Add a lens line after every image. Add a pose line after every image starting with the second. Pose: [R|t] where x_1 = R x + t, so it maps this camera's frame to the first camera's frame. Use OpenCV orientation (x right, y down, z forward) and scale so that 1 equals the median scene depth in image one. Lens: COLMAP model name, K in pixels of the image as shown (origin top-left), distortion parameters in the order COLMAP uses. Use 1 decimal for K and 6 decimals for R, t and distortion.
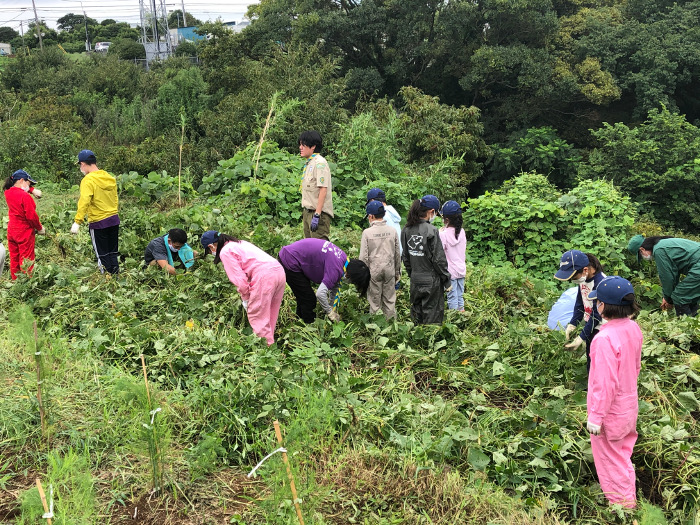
lens RADIAL K [[888.0, 0, 350.0], [0, 888.0, 262.5], [0, 0, 1]] dist [0.005020, -0.074044]
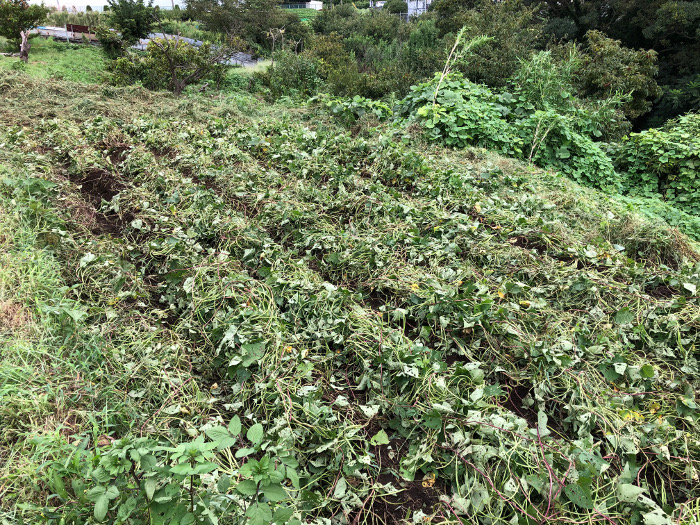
lens RADIAL K [[546.1, 0, 350.0], [0, 546.1, 262.5], [0, 0, 1]] dist [0.052810, -0.090202]
pose [[0.941846, 0.147040, -0.302168, 0.020926], [-0.087144, 0.975299, 0.202972, -0.013988], [0.324550, -0.164836, 0.931395, 0.130772]]
